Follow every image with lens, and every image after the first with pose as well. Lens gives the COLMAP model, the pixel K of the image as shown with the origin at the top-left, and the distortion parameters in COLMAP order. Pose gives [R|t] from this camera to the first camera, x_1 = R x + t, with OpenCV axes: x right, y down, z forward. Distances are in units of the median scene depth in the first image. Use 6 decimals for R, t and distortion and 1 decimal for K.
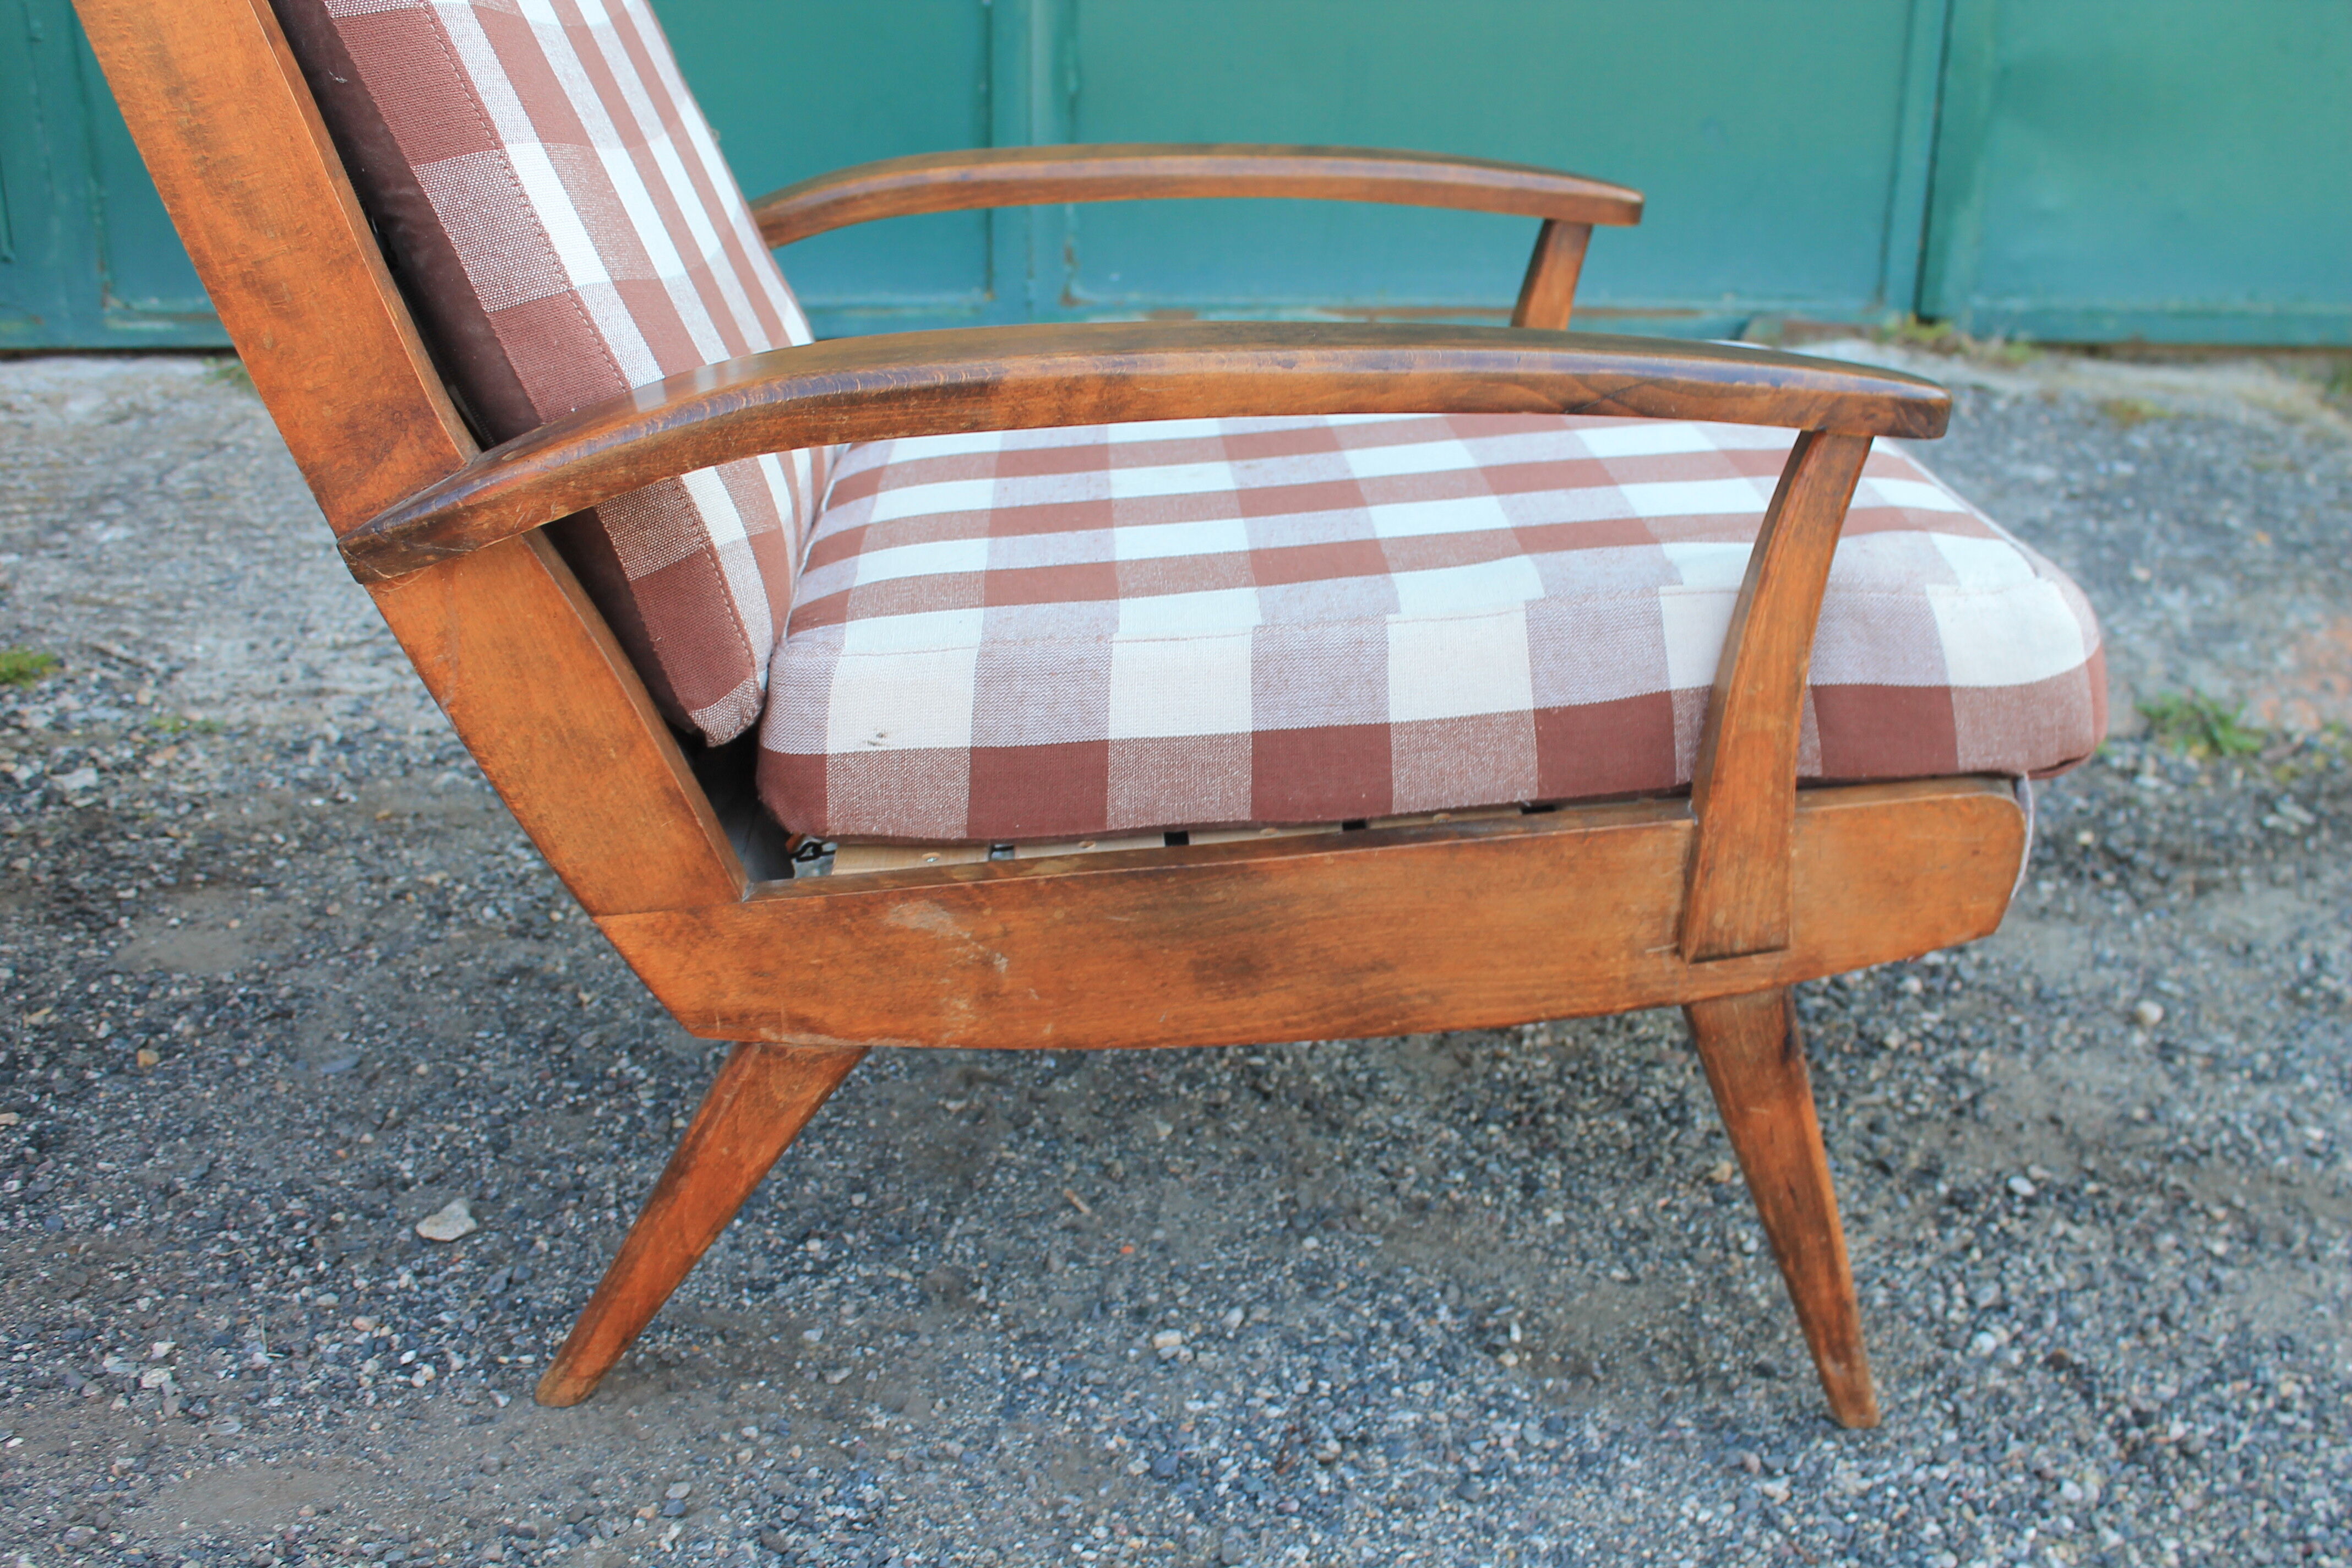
lens RADIAL K [[2484.9, 0, 1271.0], [0, 2484.9, 848.4], [0, 0, 1]] dist [-0.087256, 0.000000]
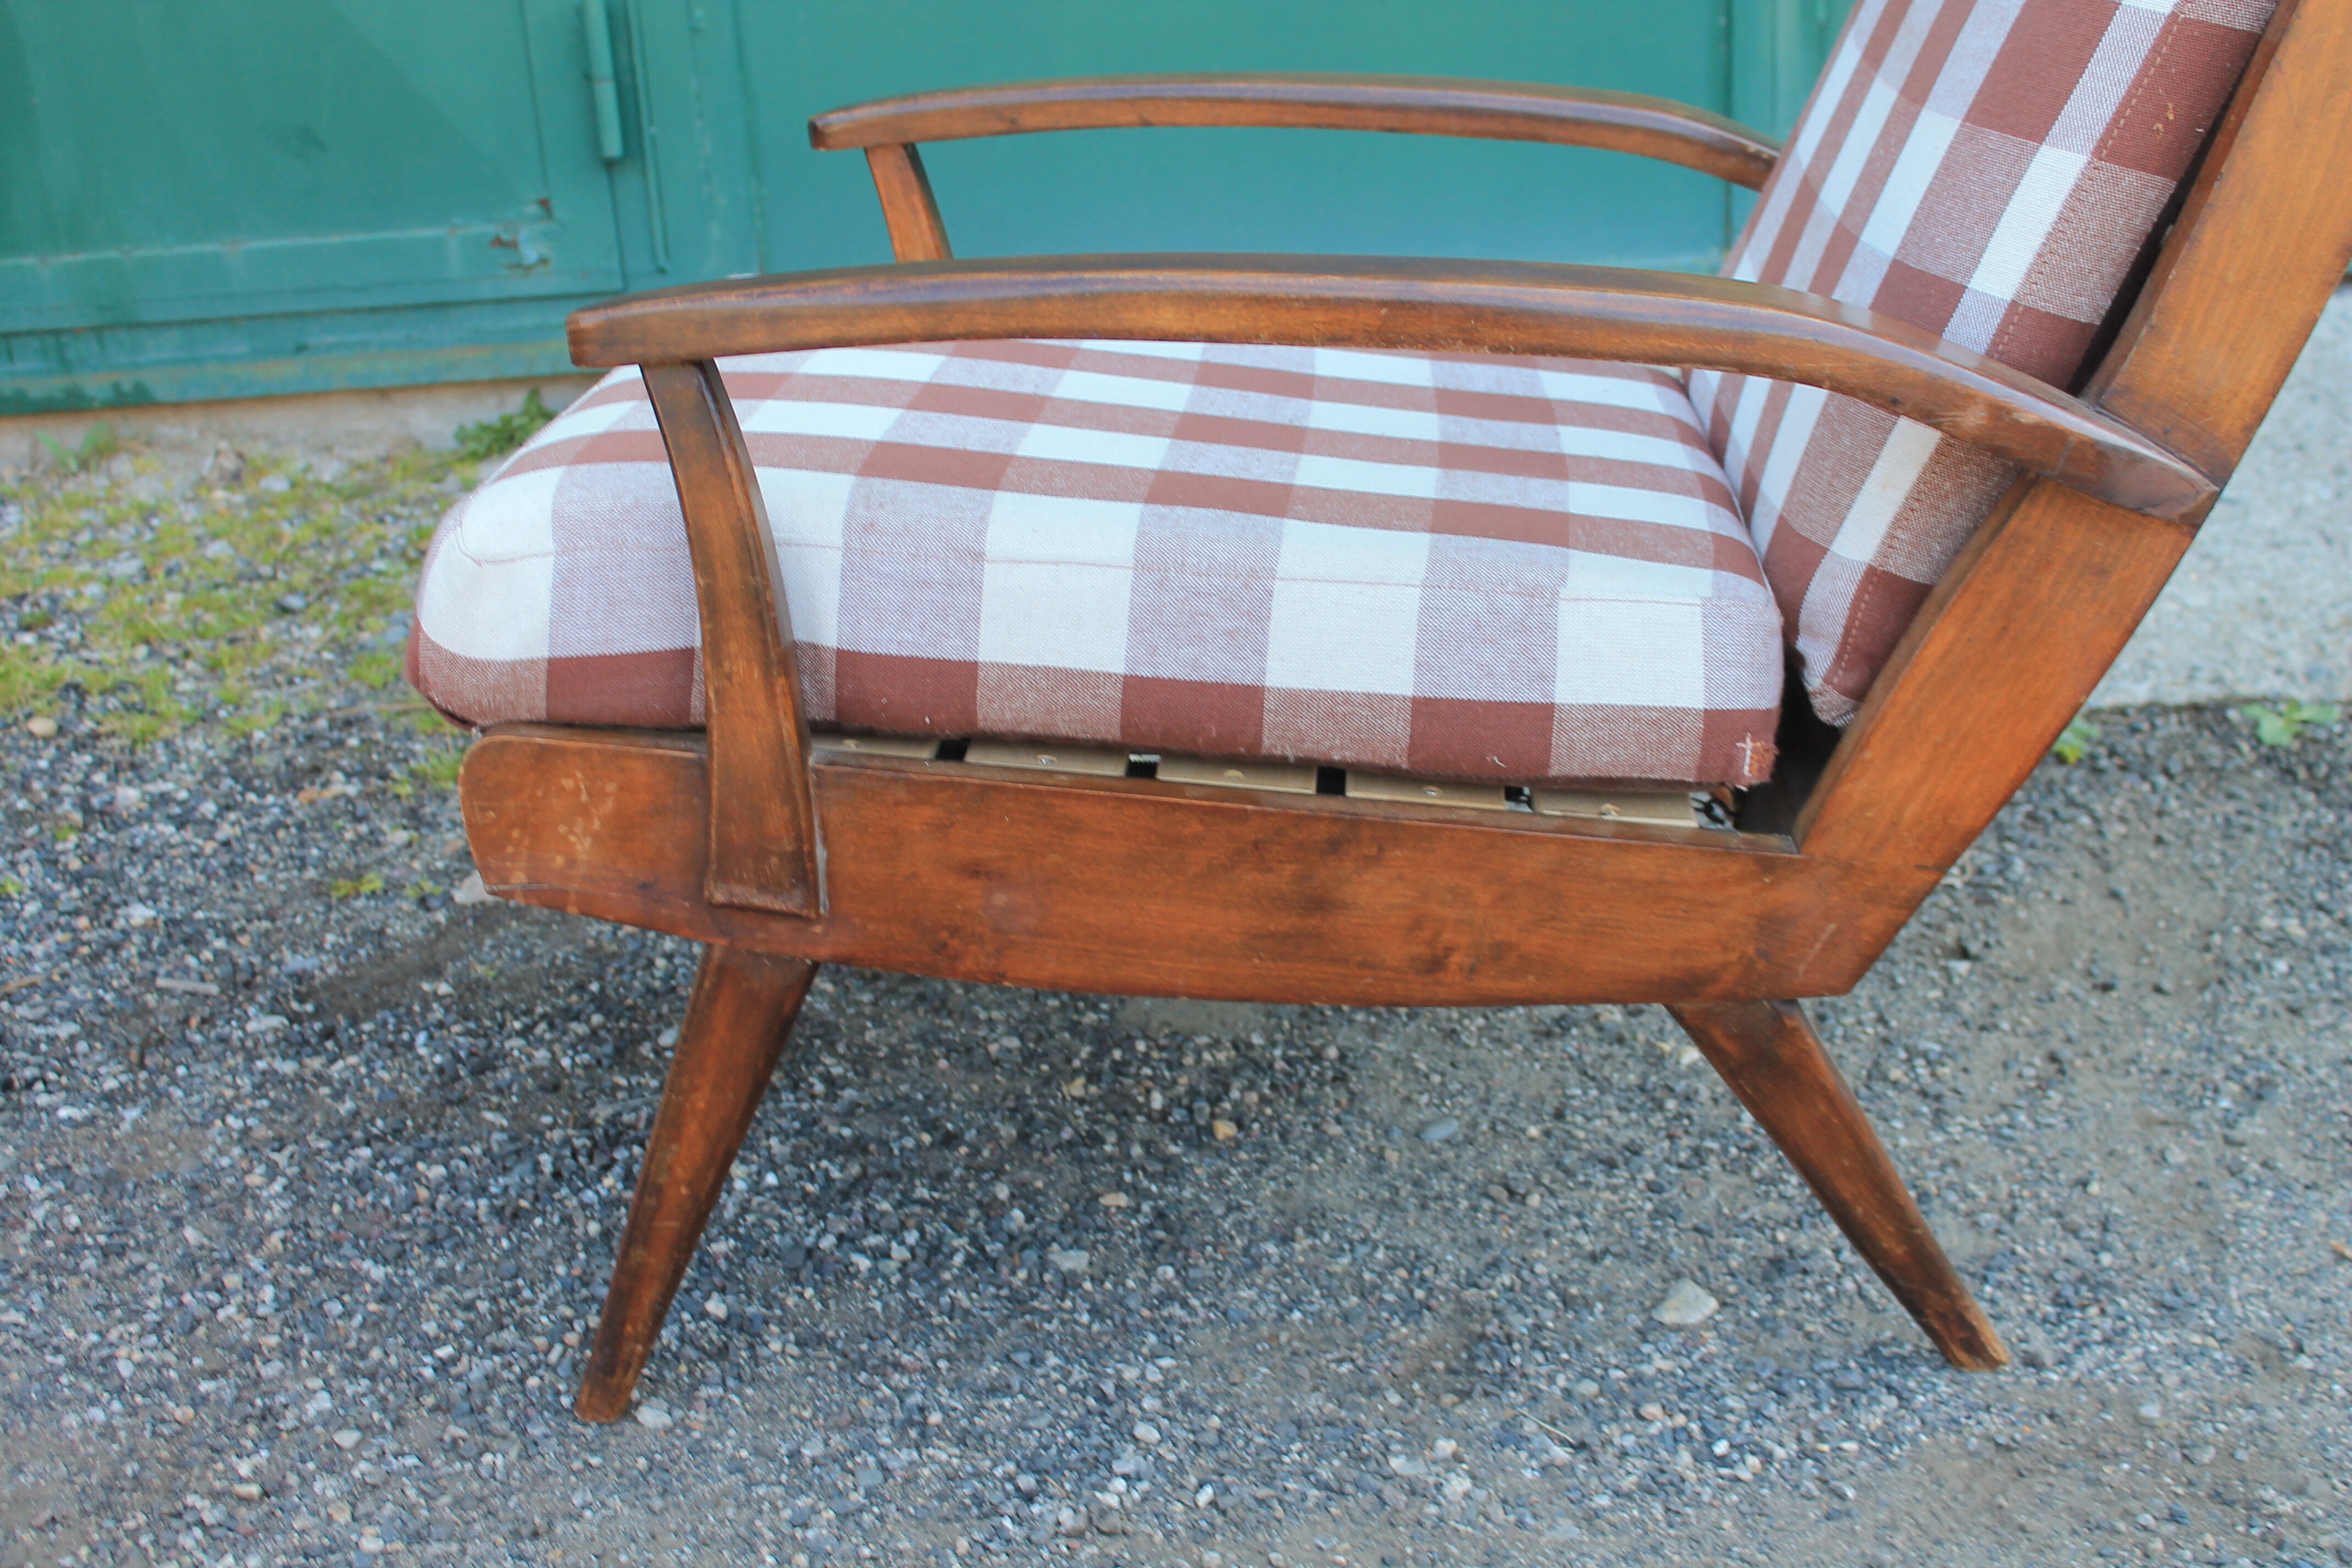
lens RADIAL K [[2792.1, 0, 1234.0], [0, 2792.1, 860.8], [0, 0, 1]] dist [-0.063040, 0.000000]
pose [[0.991803, -0.036977, -0.122310, -0.315808], [0.035905, 0.999295, -0.010956, -0.002084], [0.122629, 0.006475, 0.992431, -0.027643]]
